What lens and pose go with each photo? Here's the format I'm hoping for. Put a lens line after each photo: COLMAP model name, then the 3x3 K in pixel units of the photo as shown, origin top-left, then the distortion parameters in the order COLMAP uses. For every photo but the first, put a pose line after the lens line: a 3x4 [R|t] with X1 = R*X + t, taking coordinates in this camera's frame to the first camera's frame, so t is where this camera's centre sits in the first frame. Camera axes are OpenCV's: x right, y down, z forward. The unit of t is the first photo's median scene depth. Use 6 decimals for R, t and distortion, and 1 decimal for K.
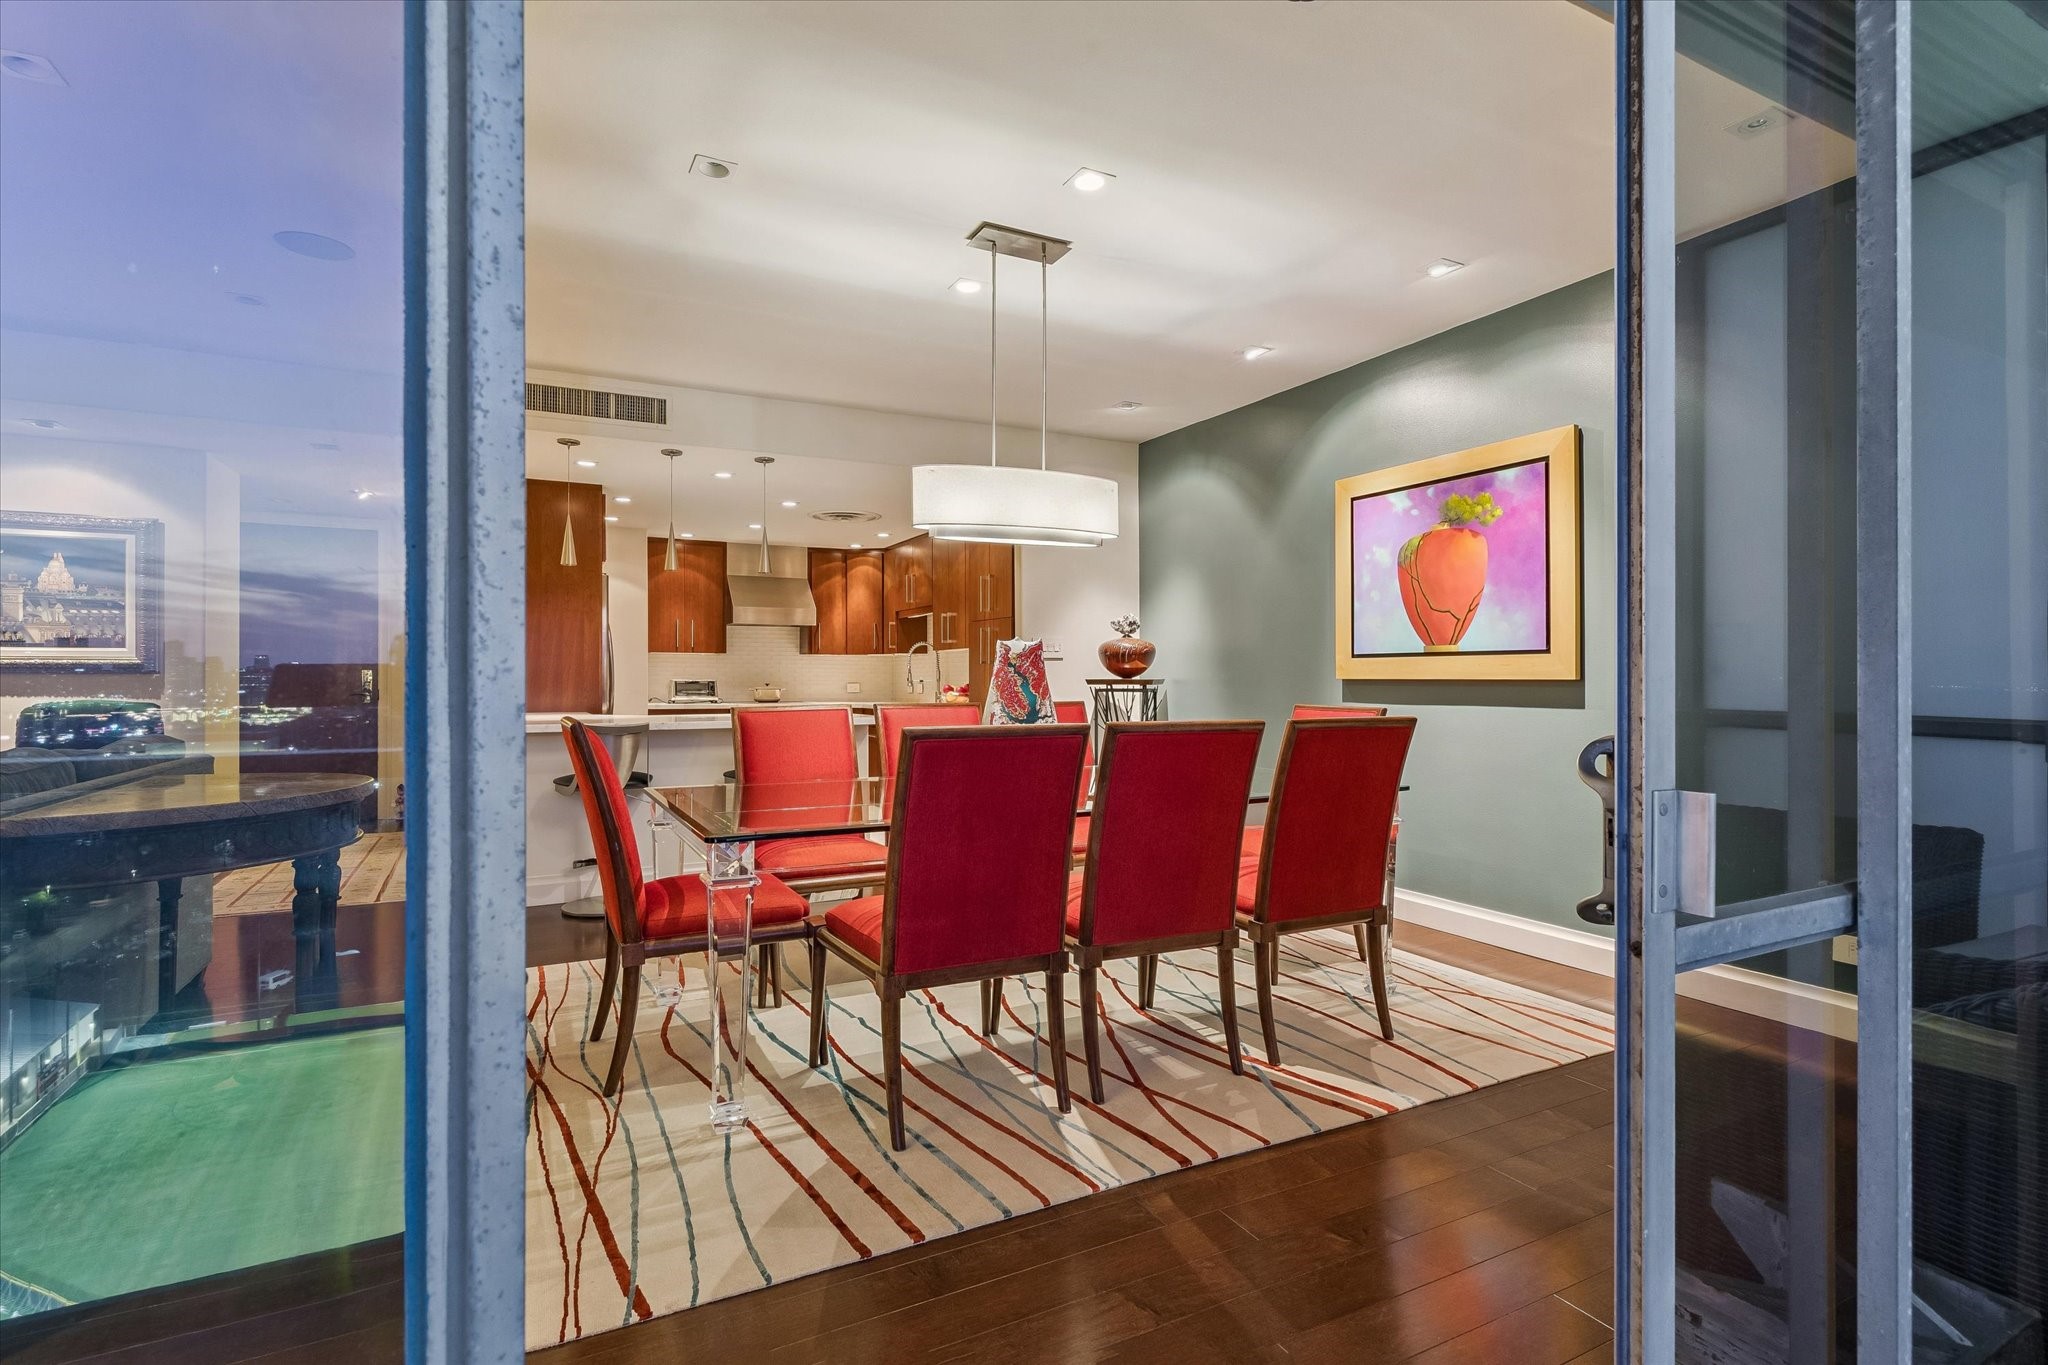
lens RADIAL K [[956.0, 0, 1032.0], [0, 956.0, 675.9], [0, 0, 1]] dist [-0.012996, 0.000969]
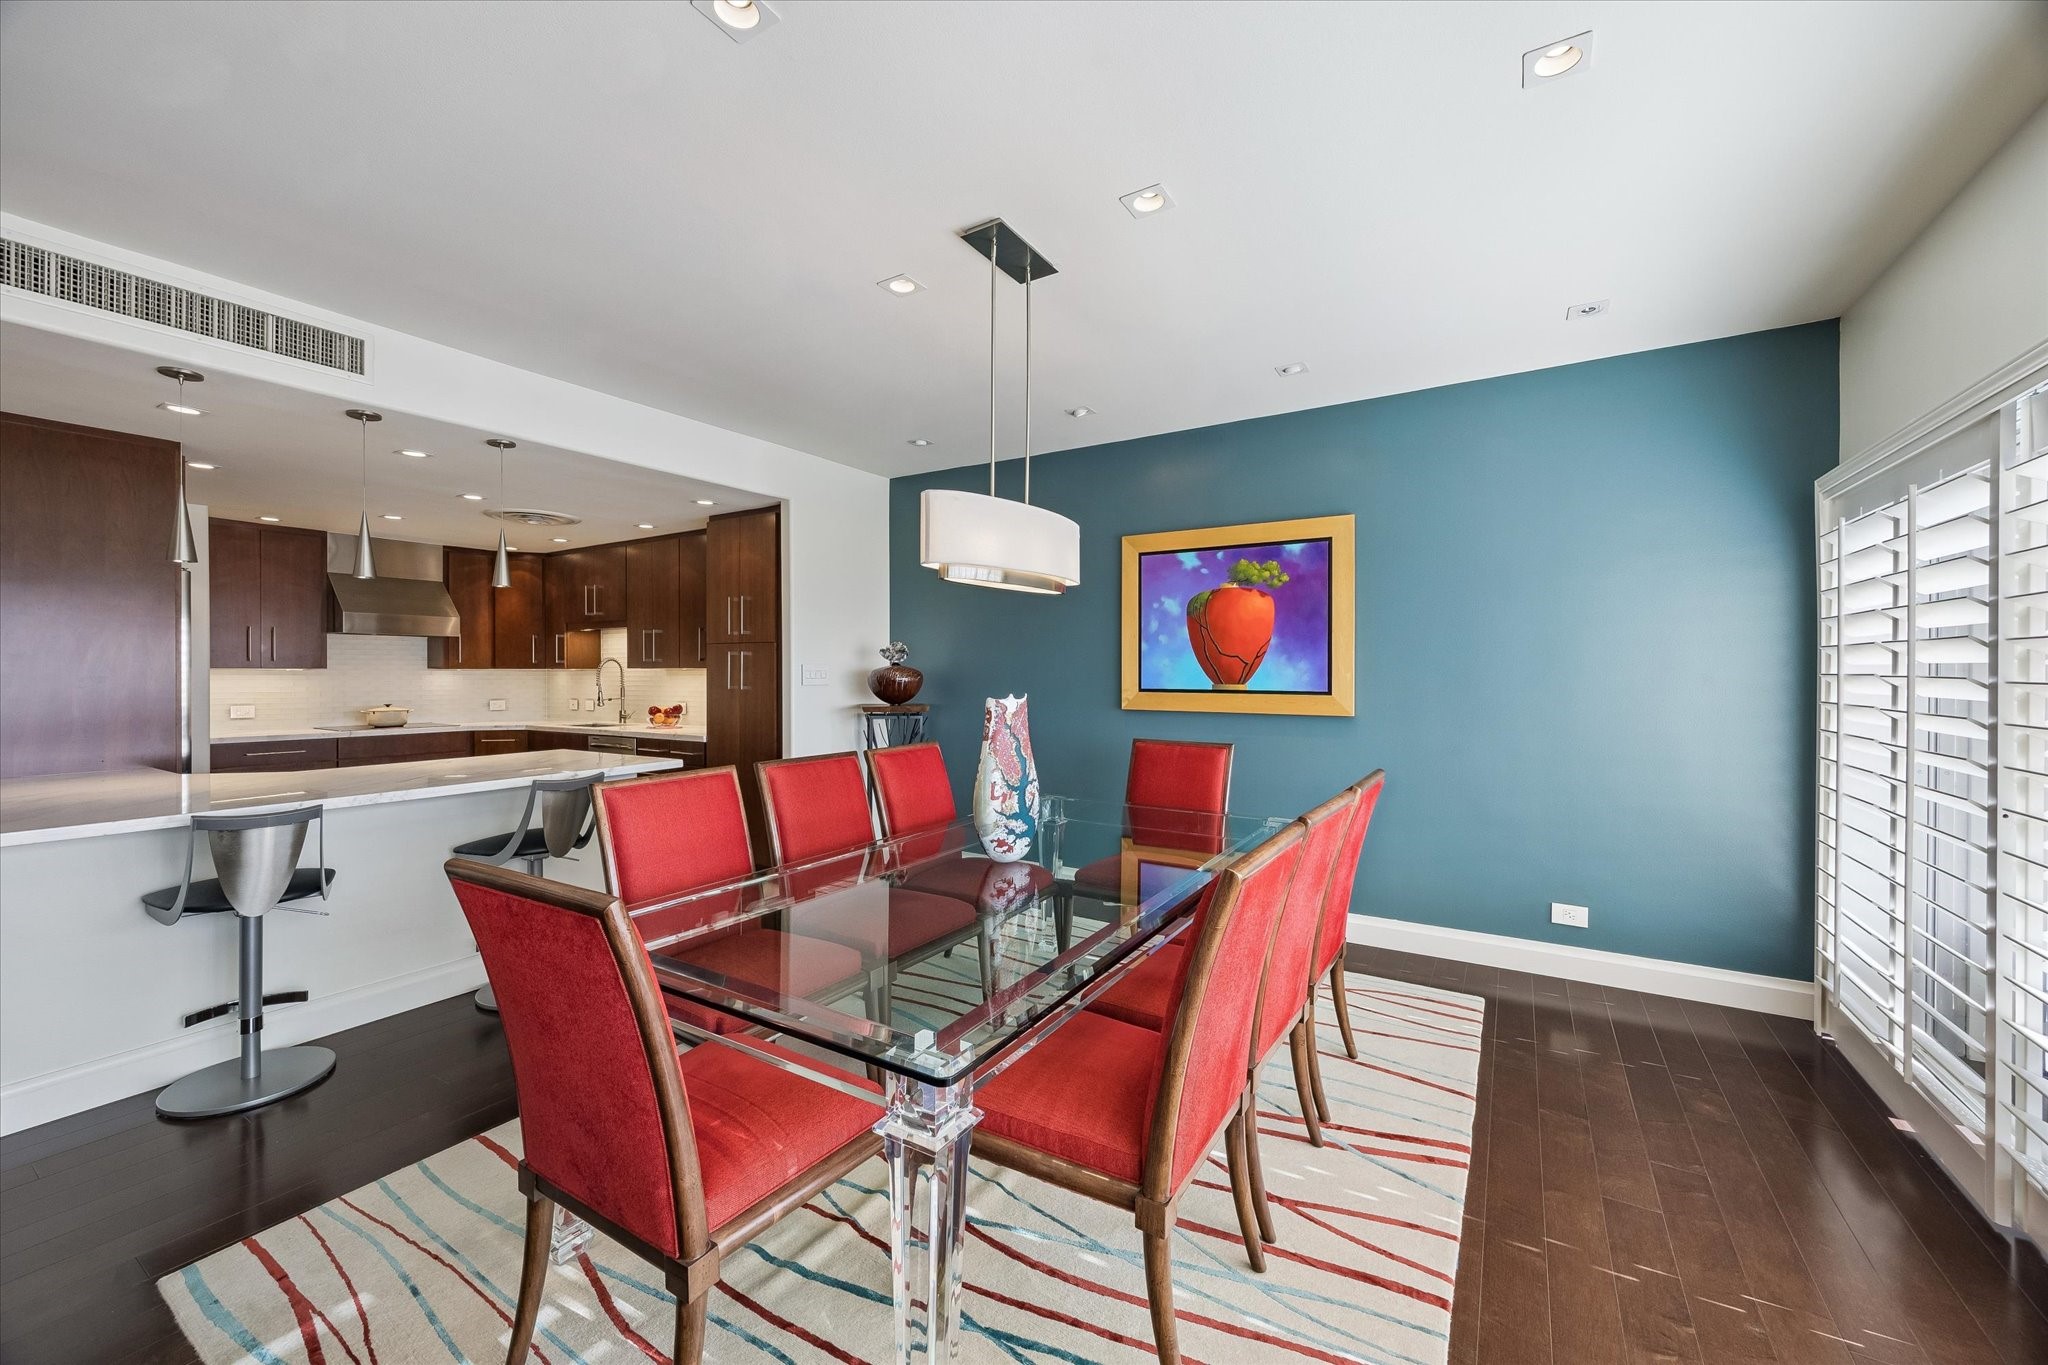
lens RADIAL K [[776.5, 0, 1006.4], [0, 776.5, 670.0], [0, 0, 1]] dist [0.000144, 0.000051]
pose [[0.861958, -0.001420, 0.506979, -0.278387], [-0.000964, 0.999990, 0.004439, -0.049097], [-0.506980, -0.004315, 0.861947, 0.273208]]
